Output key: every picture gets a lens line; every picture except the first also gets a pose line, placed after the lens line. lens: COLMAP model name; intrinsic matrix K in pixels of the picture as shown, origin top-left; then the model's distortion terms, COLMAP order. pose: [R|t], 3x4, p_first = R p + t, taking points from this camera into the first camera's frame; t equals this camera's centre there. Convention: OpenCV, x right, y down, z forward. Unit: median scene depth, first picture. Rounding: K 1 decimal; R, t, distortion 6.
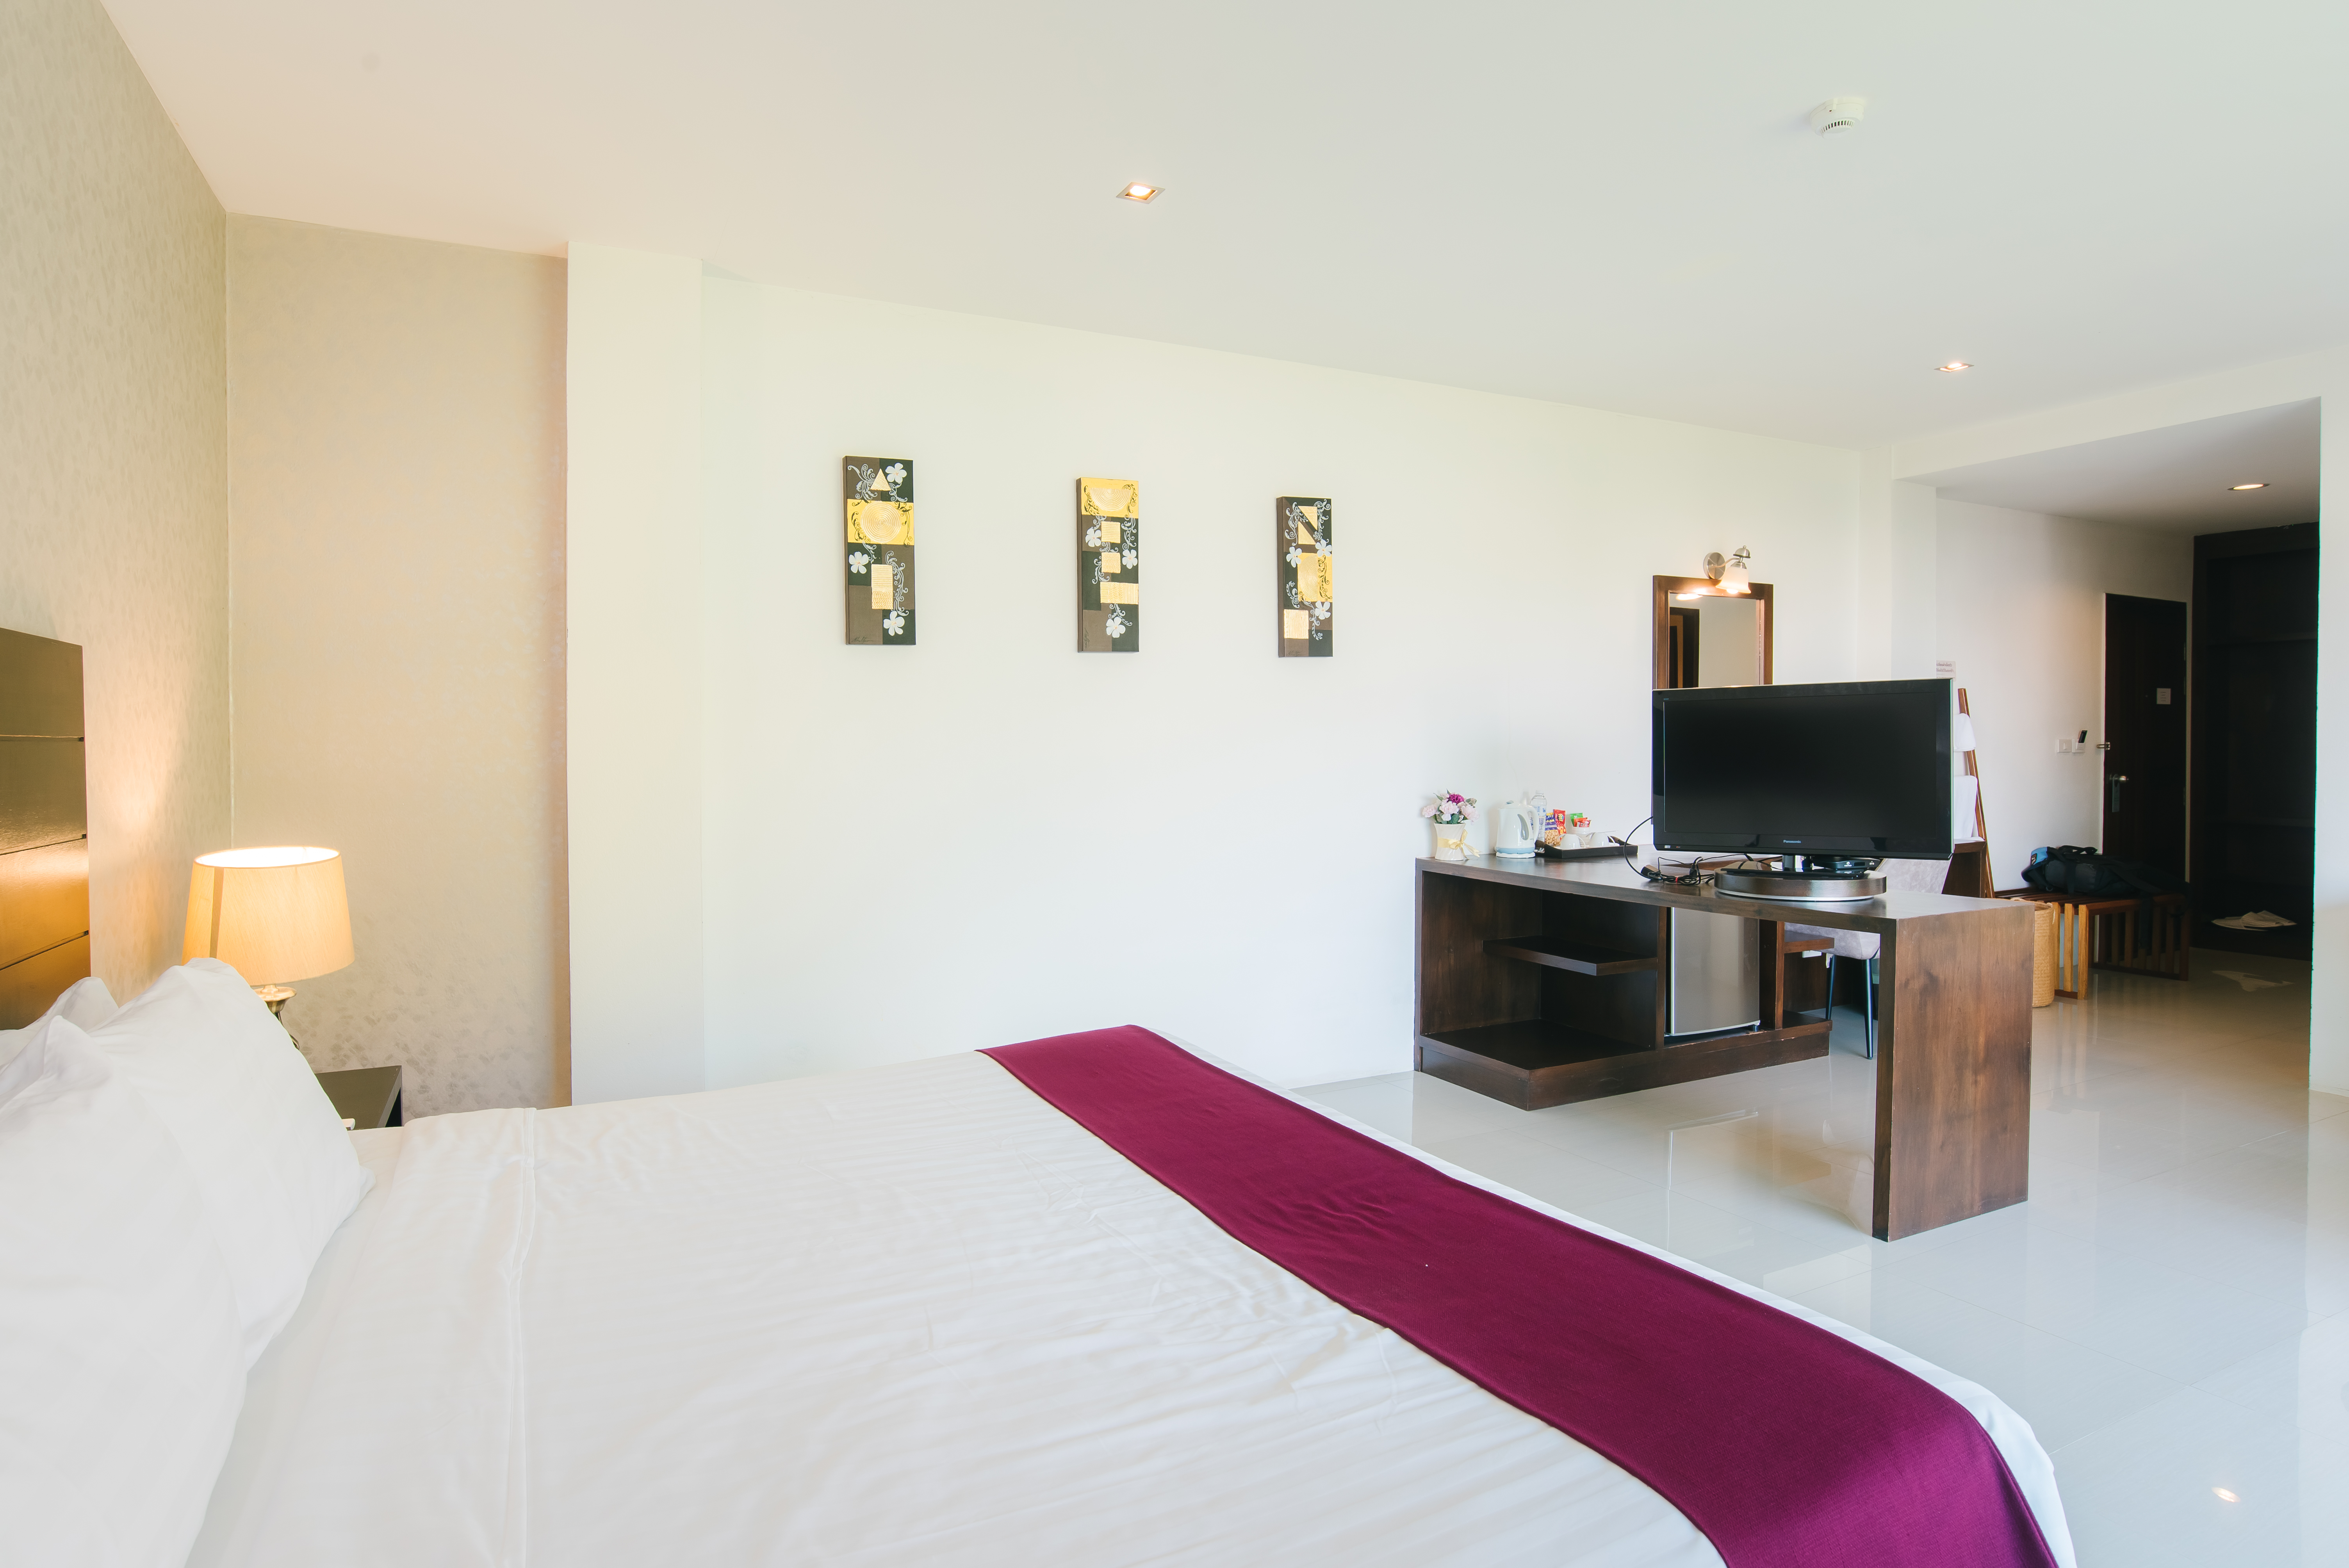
lens RADIAL K [[1226.7, 0, 1124.8], [0, 1226.7, 760.0], [0, 0, 1]] dist [-0.047428, 0.026571]
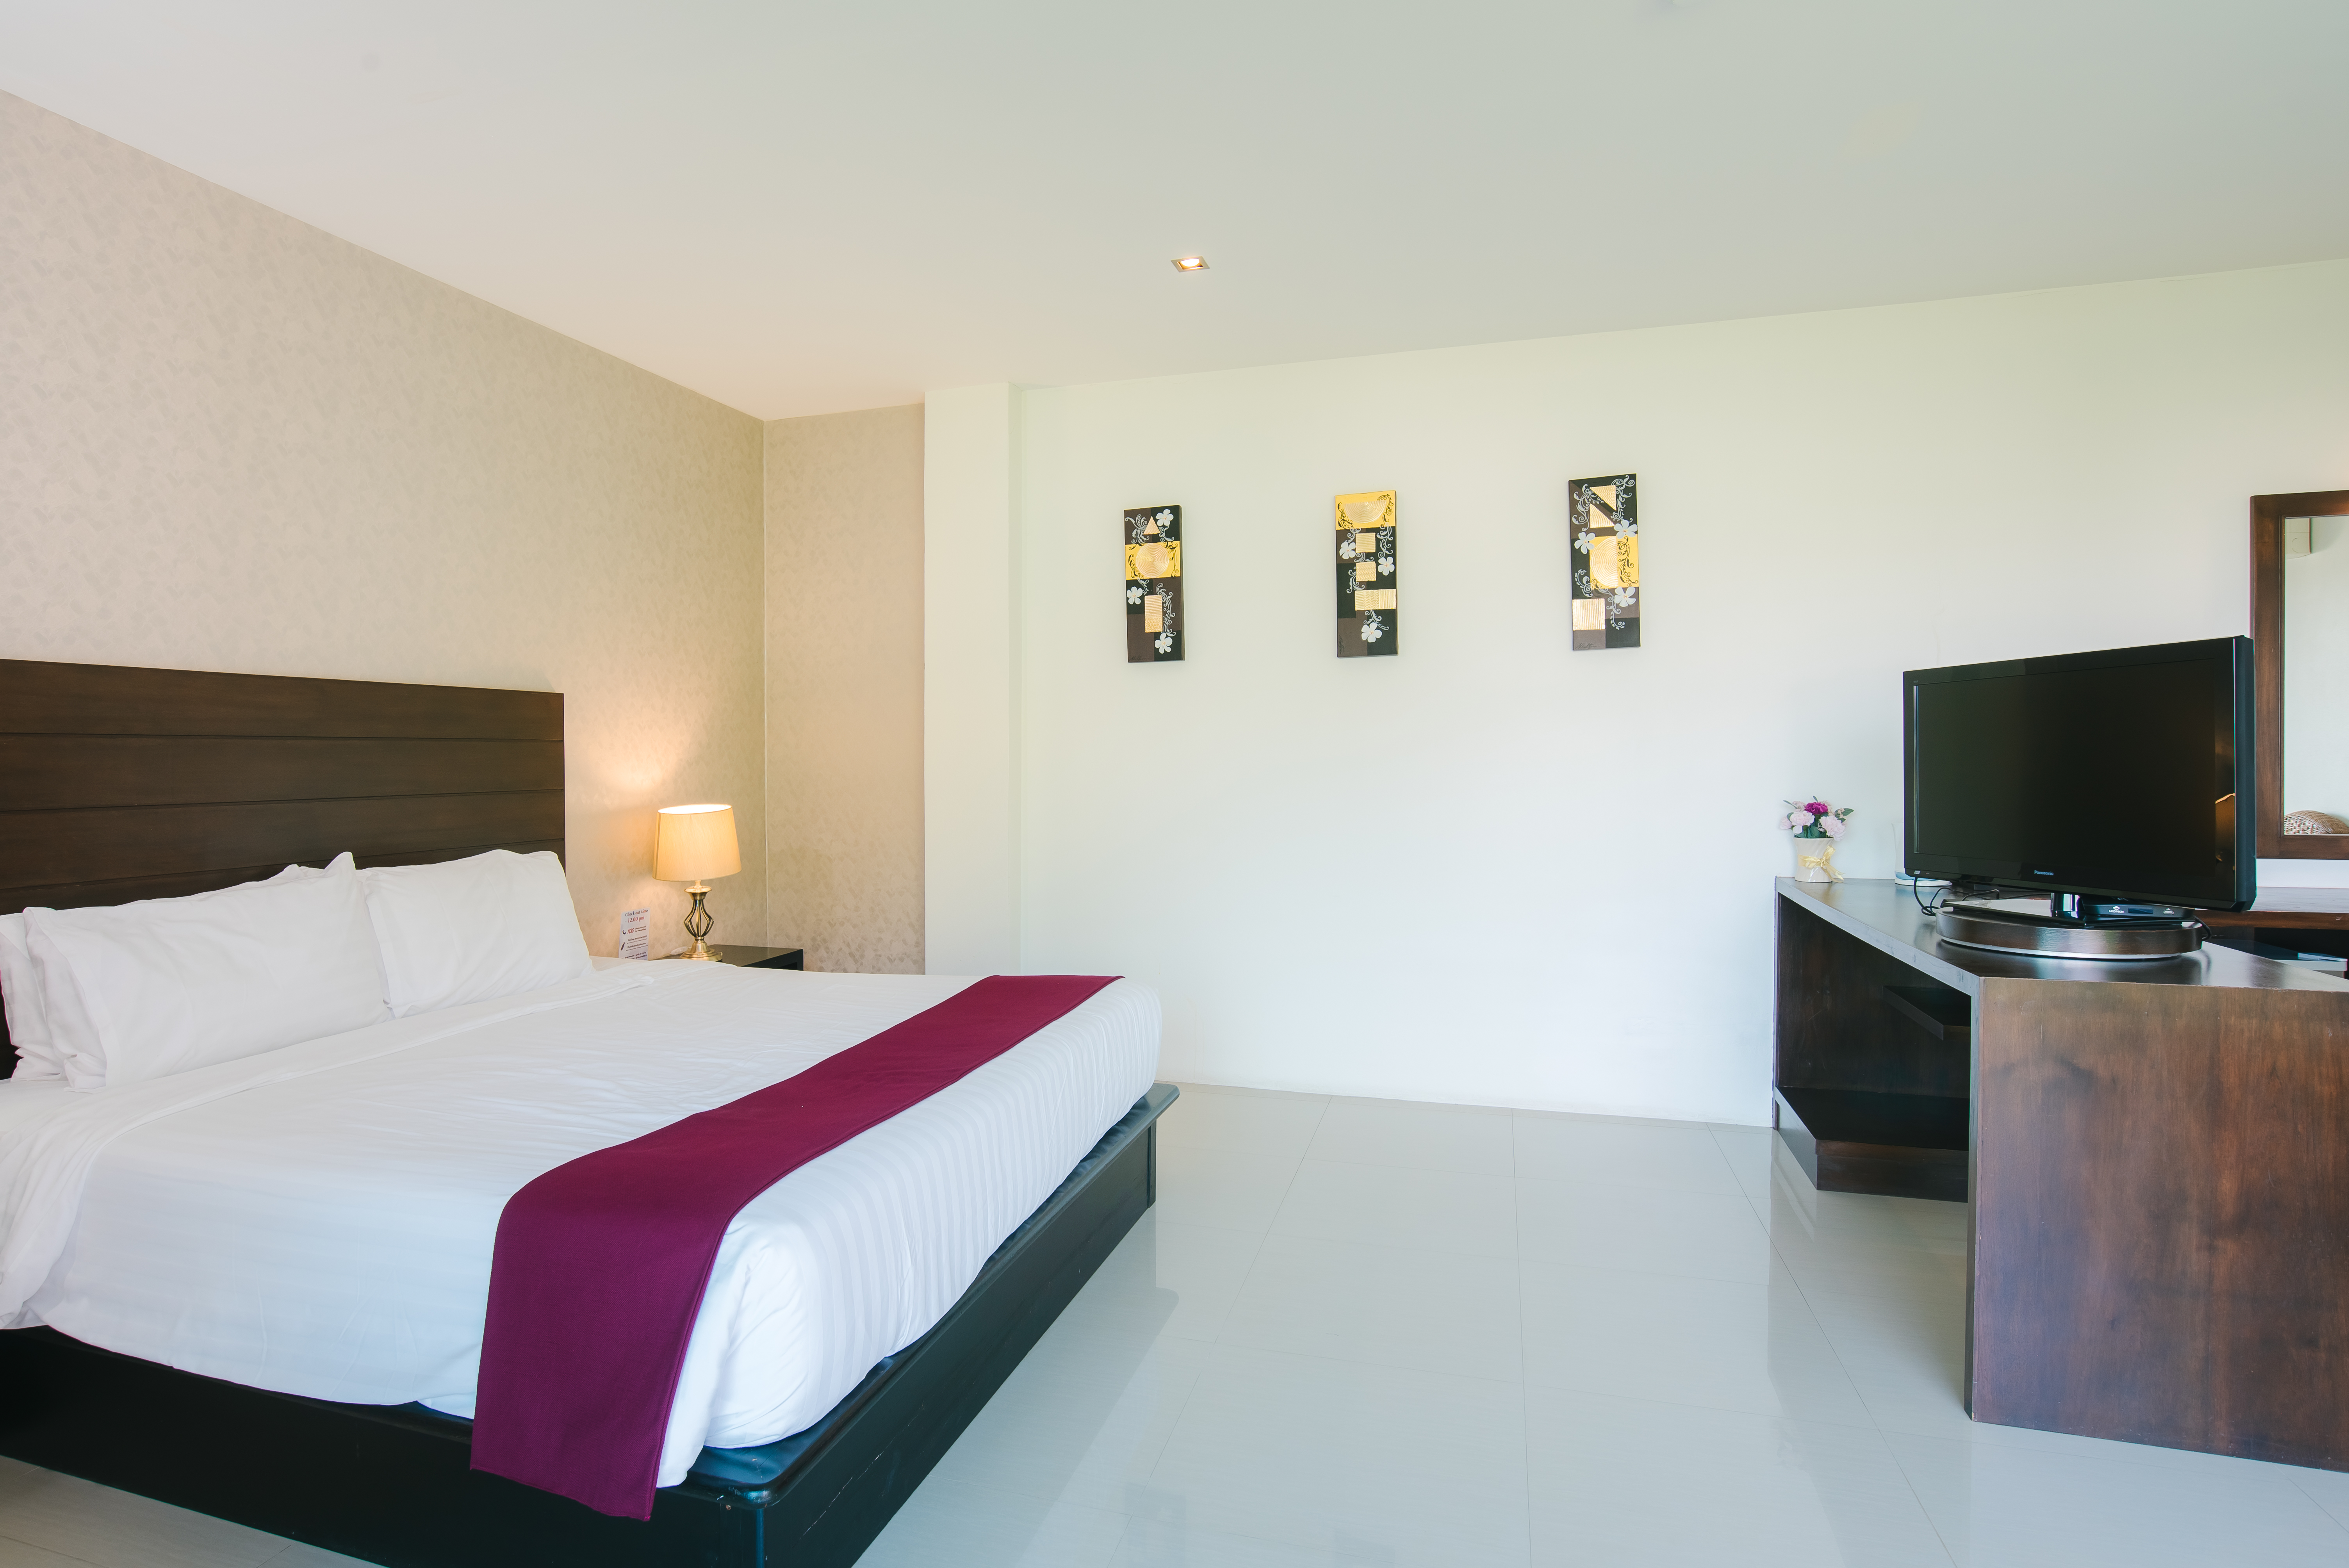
lens RADIAL K [[1226.7, 0, 1124.8], [0, 1226.7, 760.0], [0, 0, 1]] dist [-0.047428, 0.026571]
pose [[0.731876, 0.004383, -0.681424, 0.556240], [-0.008849, 0.999956, -0.003071, 0.006350], [0.681381, 0.008278, 0.731883, 0.088069]]
